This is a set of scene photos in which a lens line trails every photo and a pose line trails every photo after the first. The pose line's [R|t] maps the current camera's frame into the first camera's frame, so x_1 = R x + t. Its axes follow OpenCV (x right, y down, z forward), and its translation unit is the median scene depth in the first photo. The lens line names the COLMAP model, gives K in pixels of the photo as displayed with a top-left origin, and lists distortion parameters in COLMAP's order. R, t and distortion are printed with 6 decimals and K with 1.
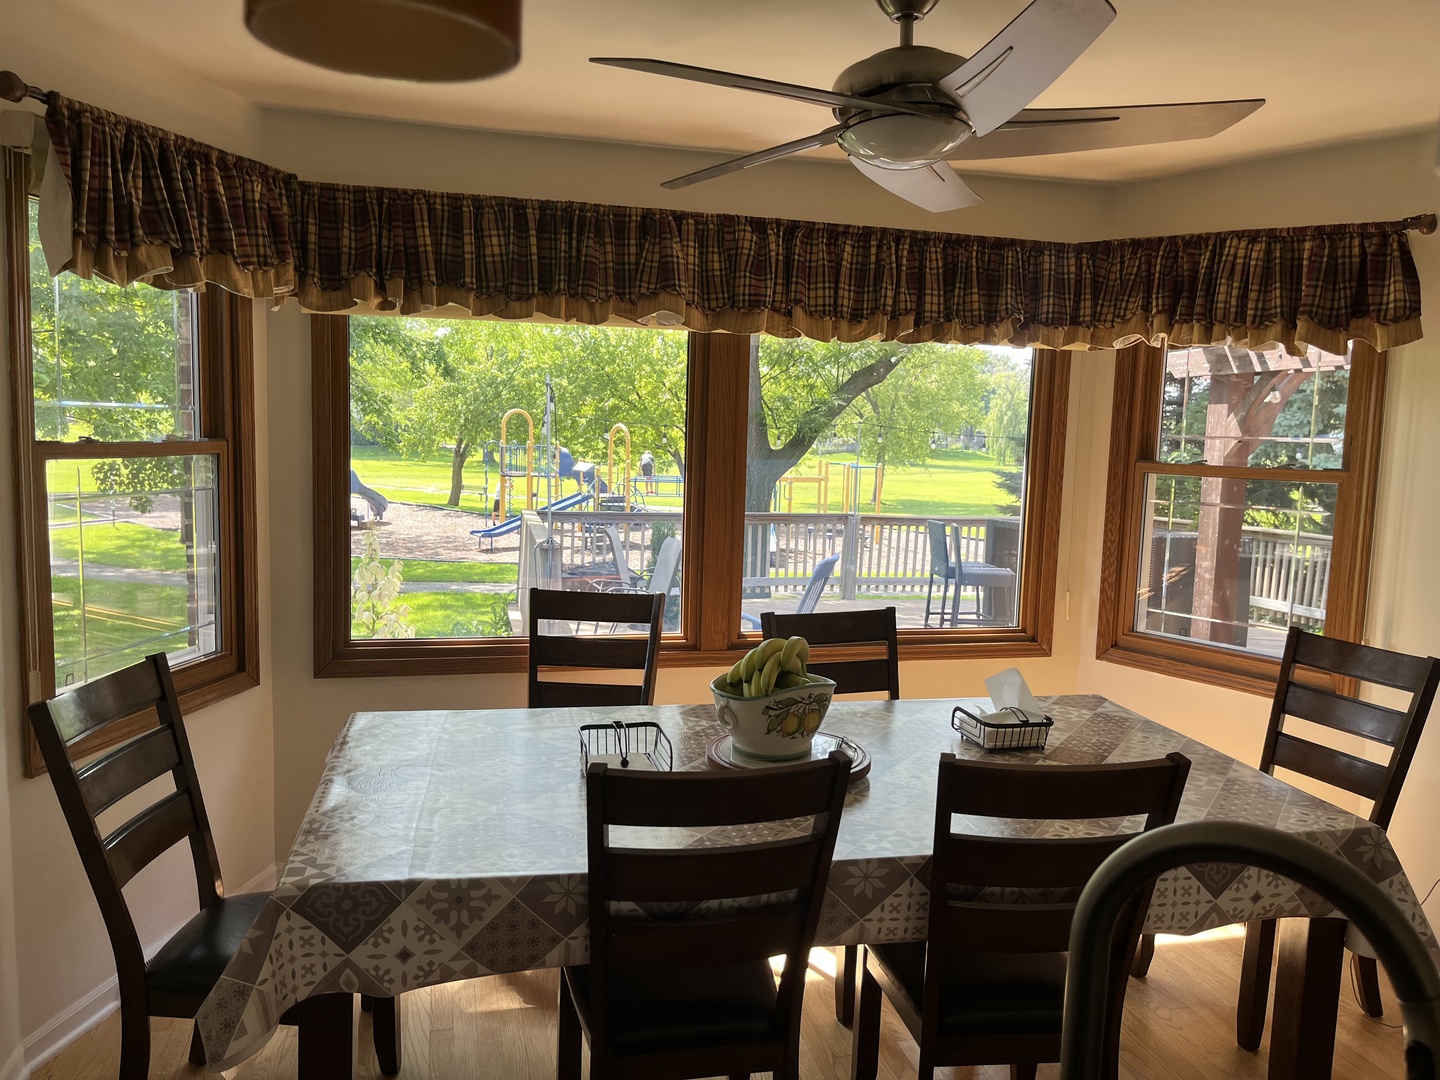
lens RADIAL K [[1088.7, 0, 720.0], [0, 1088.7, 540.0], [0, 0, 1]] dist [0.008851, -0.000541]
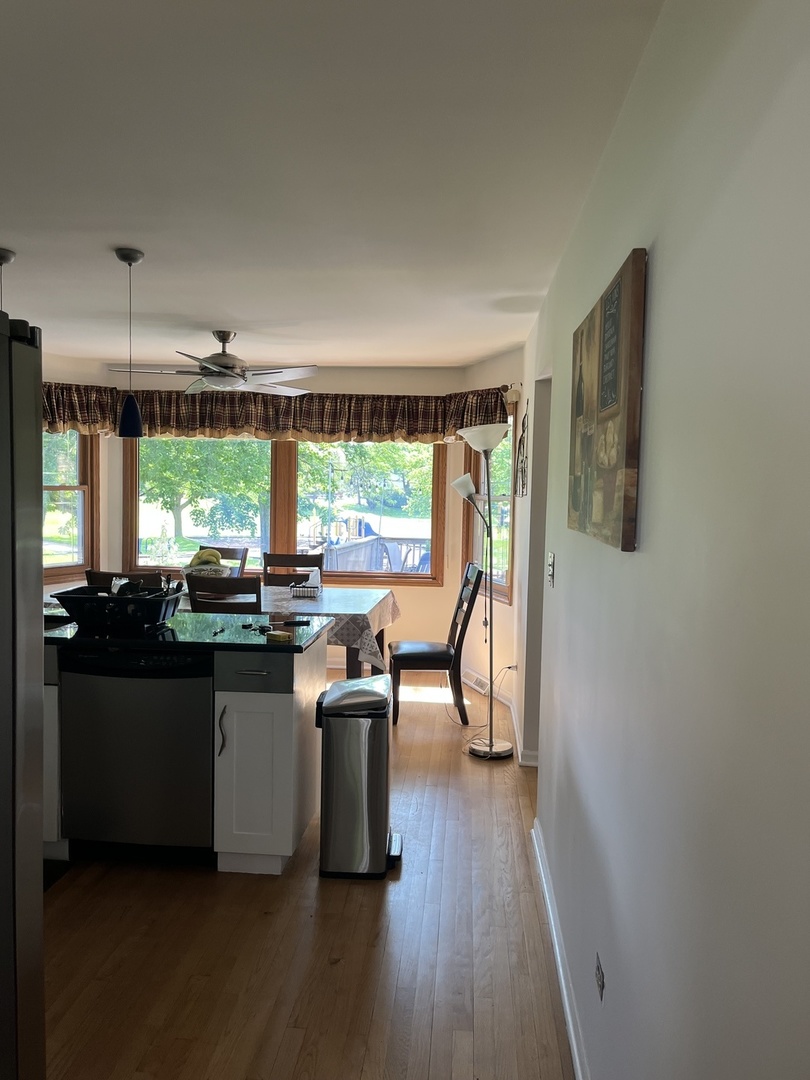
lens RADIAL K [[816.5, 0, 405.0], [0, 816.5, 540.0], [0, 0, 1]] dist [0.008851, -0.000541]
pose [[0.950807, 0.011092, -0.309587, 0.863149], [-0.027917, 0.998360, -0.049971, 0.115314], [0.308525, 0.056155, 0.949557, -0.634523]]
